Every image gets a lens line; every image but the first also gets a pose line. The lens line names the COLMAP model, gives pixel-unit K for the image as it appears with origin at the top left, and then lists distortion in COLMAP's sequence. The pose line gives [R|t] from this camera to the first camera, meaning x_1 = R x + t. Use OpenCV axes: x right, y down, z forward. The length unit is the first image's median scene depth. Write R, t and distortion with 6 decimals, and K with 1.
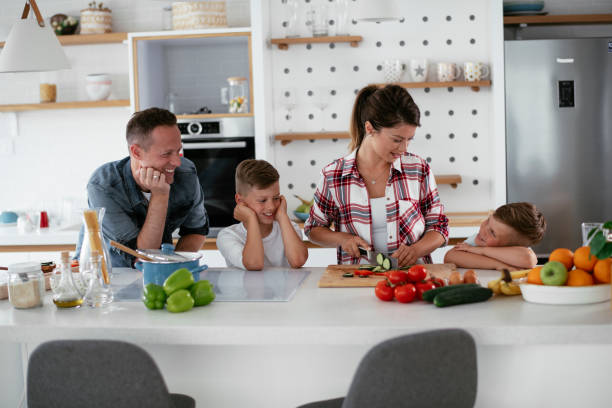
lens RADIAL K [[996.8, 0, 306.0], [0, 996.8, 204.0], [0, 0, 1]] dist [-0.152188, -0.075749]
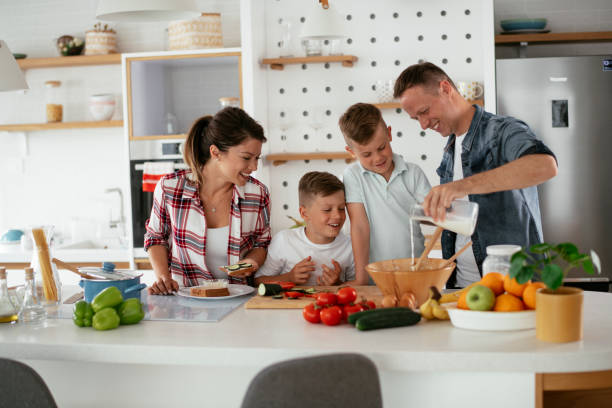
lens RADIAL K [[996.8, 0, 306.0], [0, 996.8, 204.0], [0, 0, 1]] dist [-0.152188, -0.075749]
pose [[0.996223, 0.007981, -0.086469, 0.099612], [-0.009898, 0.999714, -0.021759, 0.000807], [0.086271, 0.022532, 0.996017, 0.012546]]
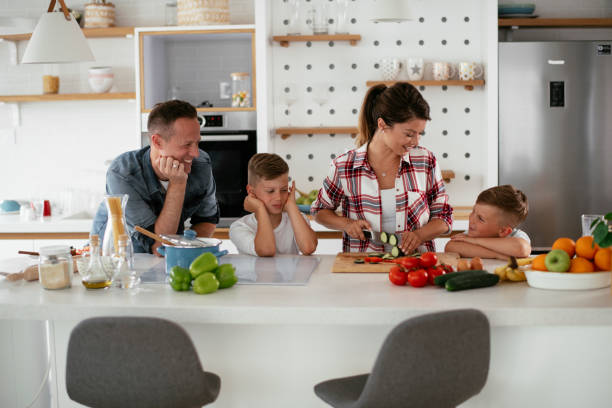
lens RADIAL K [[996.8, 0, 306.0], [0, 996.8, 204.0], [0, 0, 1]] dist [-0.152188, -0.075749]
pose [[0.999319, 0.013565, 0.034302, -0.035926], [-0.013649, 0.999904, 0.002238, 0.006107], [-0.034268, -0.002705, 0.999409, -0.036731]]
